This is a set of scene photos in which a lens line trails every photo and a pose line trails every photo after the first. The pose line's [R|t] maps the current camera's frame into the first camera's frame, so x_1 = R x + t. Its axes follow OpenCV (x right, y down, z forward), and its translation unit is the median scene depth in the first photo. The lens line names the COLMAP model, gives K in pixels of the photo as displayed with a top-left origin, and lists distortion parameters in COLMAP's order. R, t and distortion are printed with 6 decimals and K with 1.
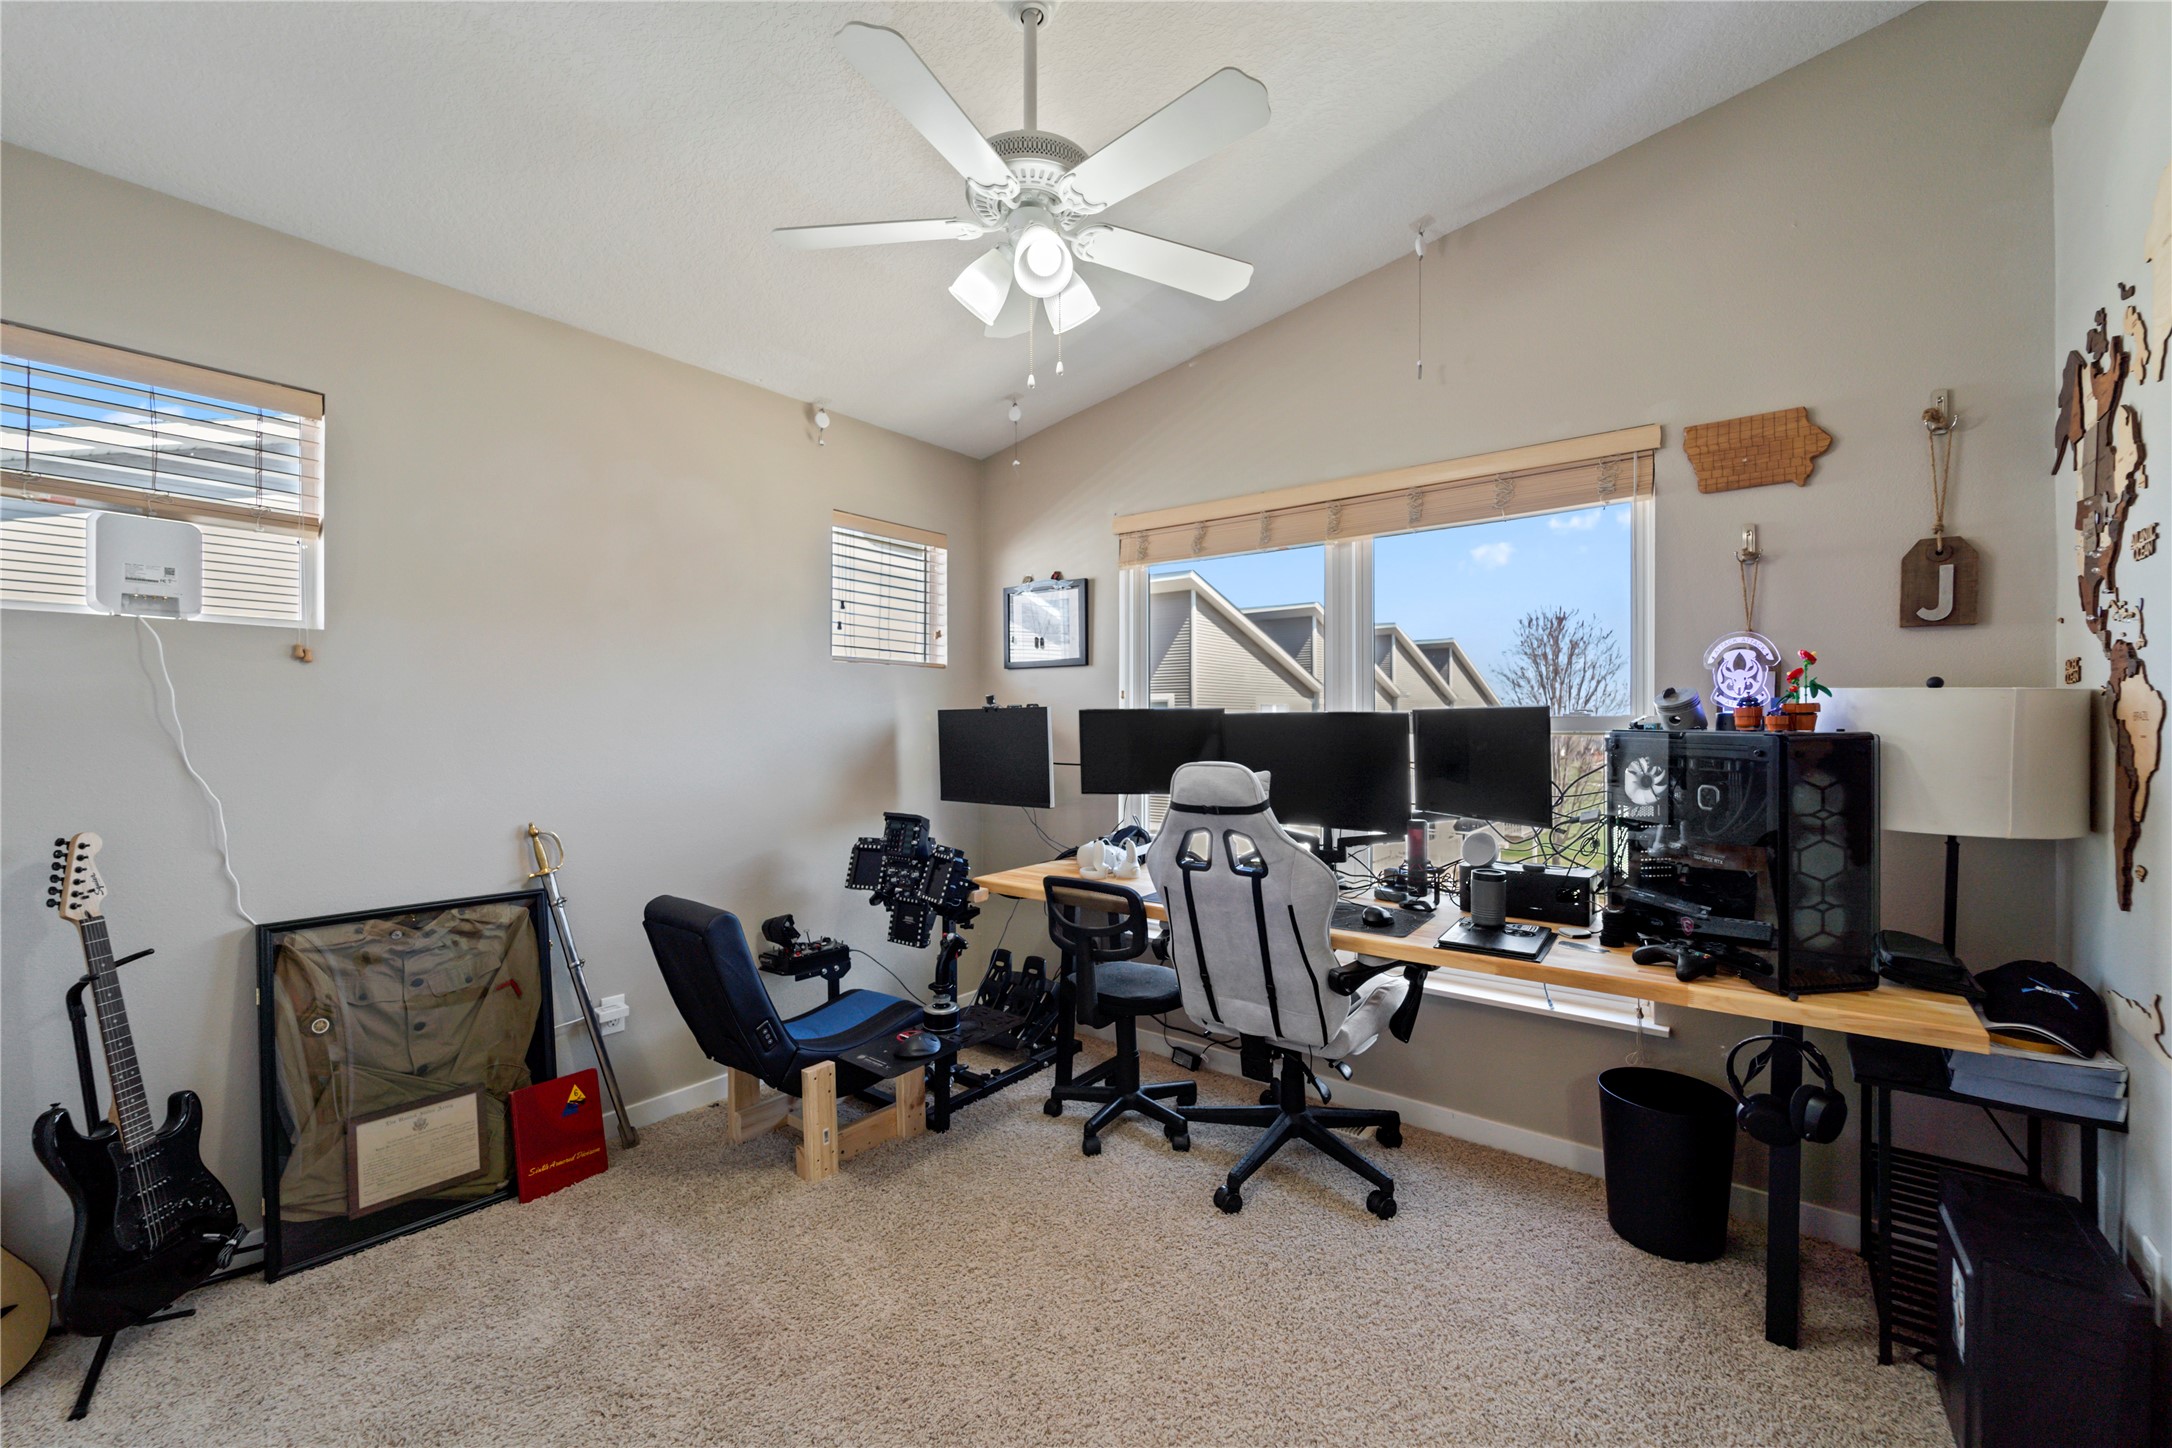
lens RADIAL K [[898.5, 0, 1102.6], [0, 898.5, 724.1], [0, 0, 1]] dist [0.003199, -0.001259]
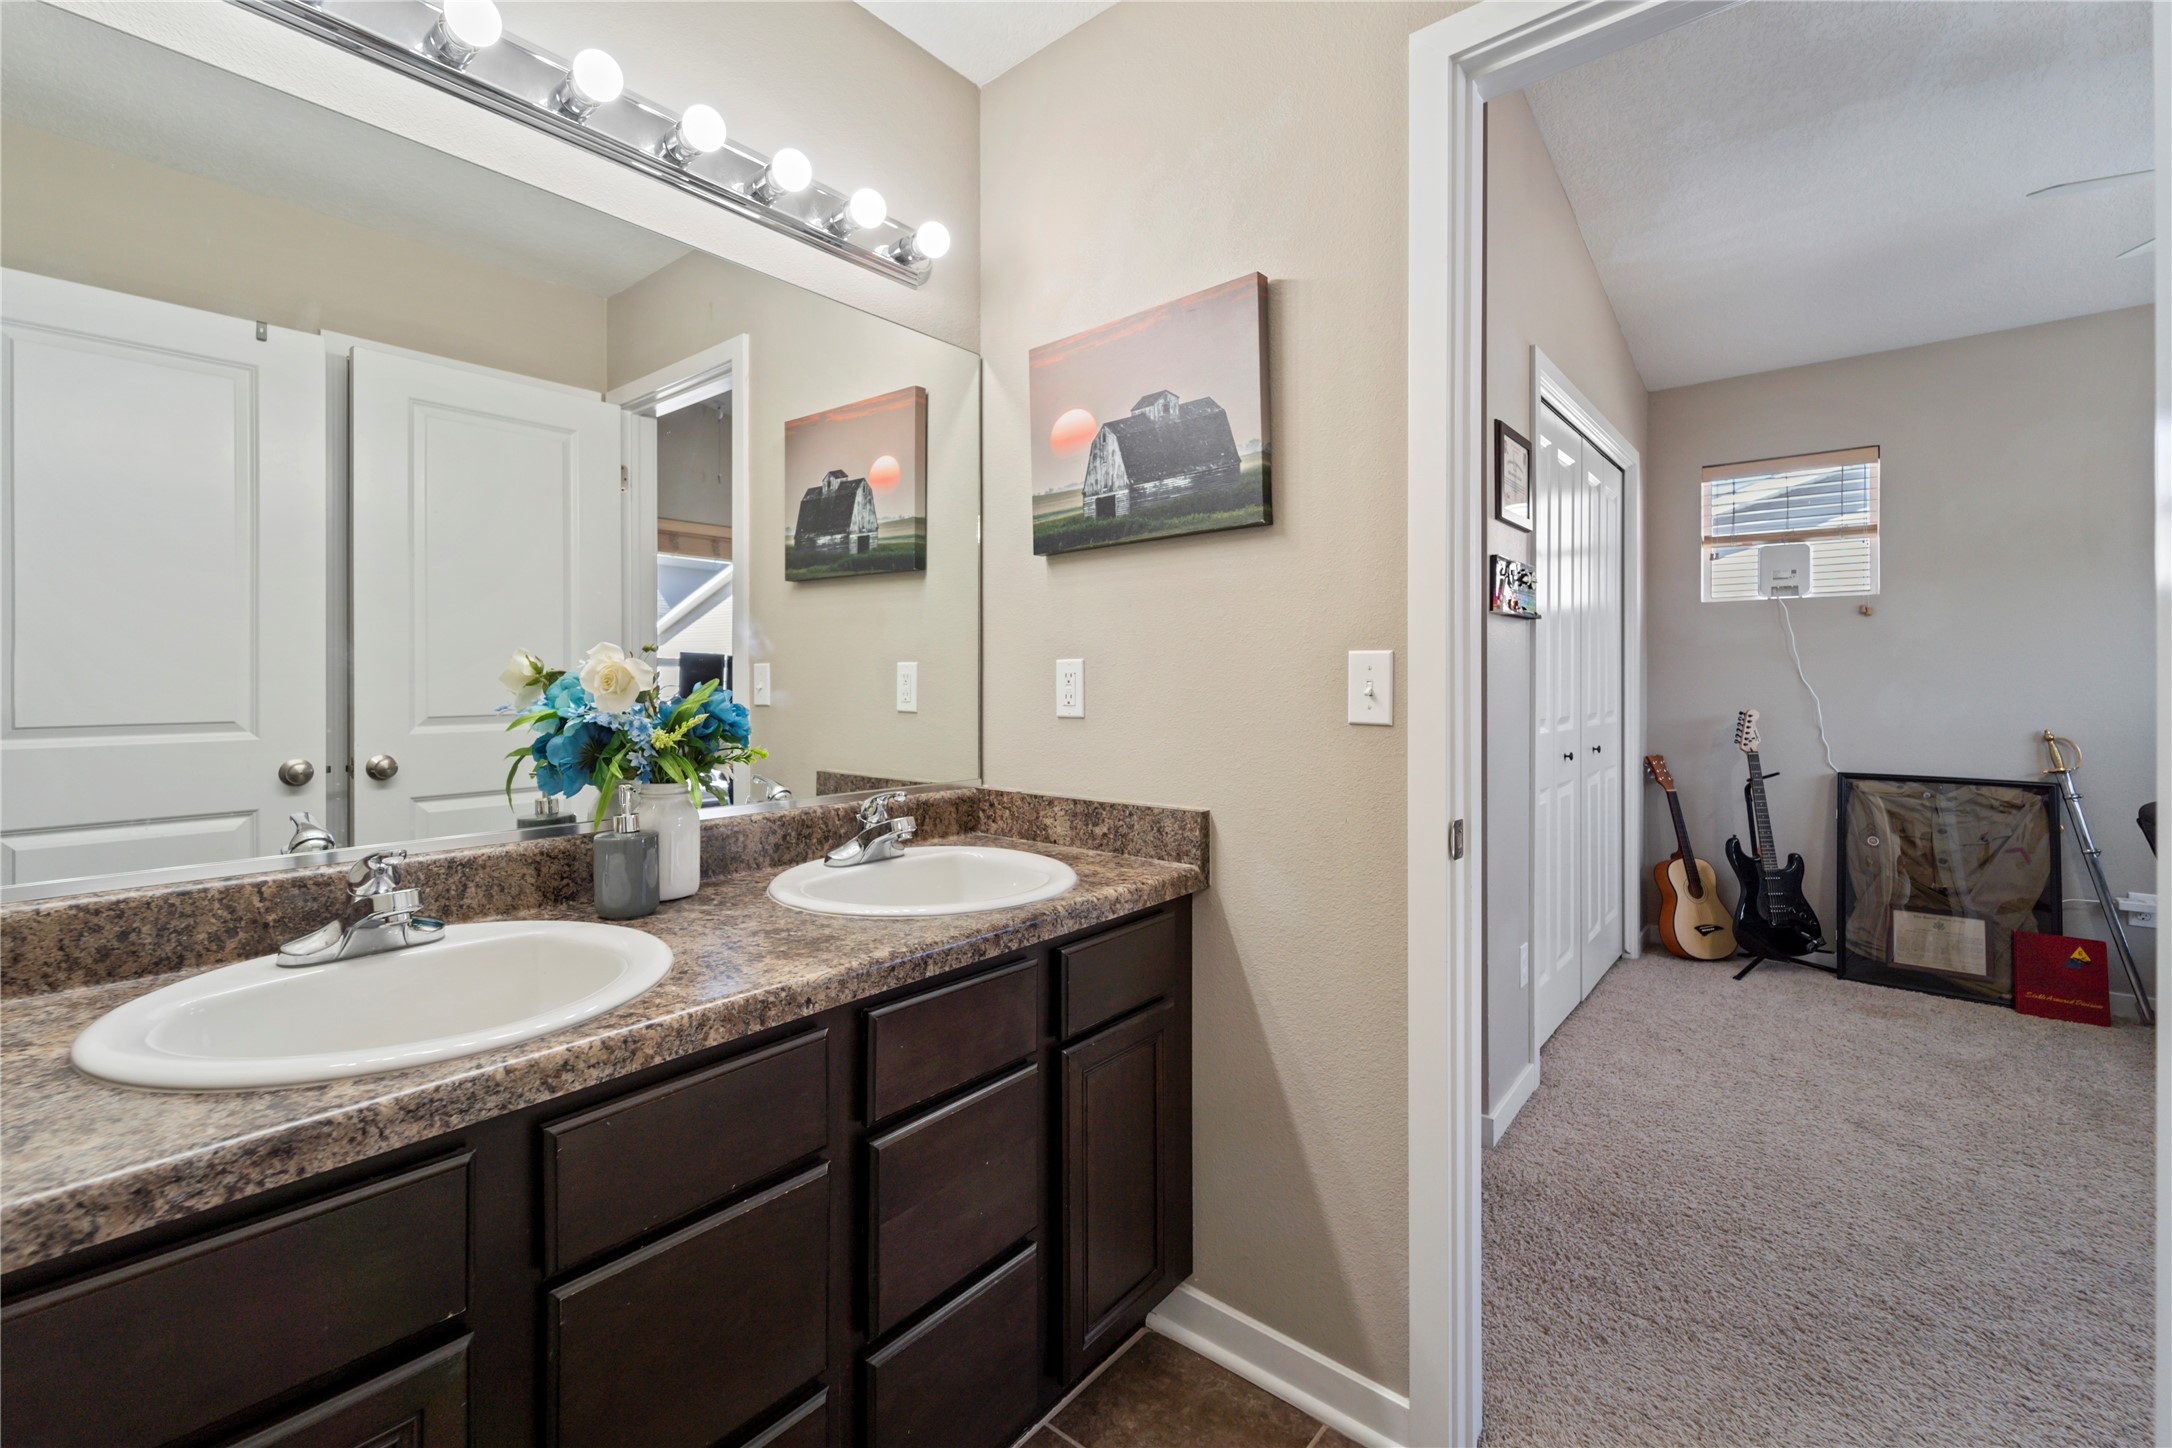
lens RADIAL K [[898.5, 0, 1095.9], [0, 898.5, 677.8], [0, 0, 1]] dist [0.003199, -0.001259]
pose [[-0.042359, -0.000819, -0.999102, 0.813780], [0.004489, 0.999989, -0.001010, 0.040164], [0.999092, -0.004528, -0.042354, -0.325201]]
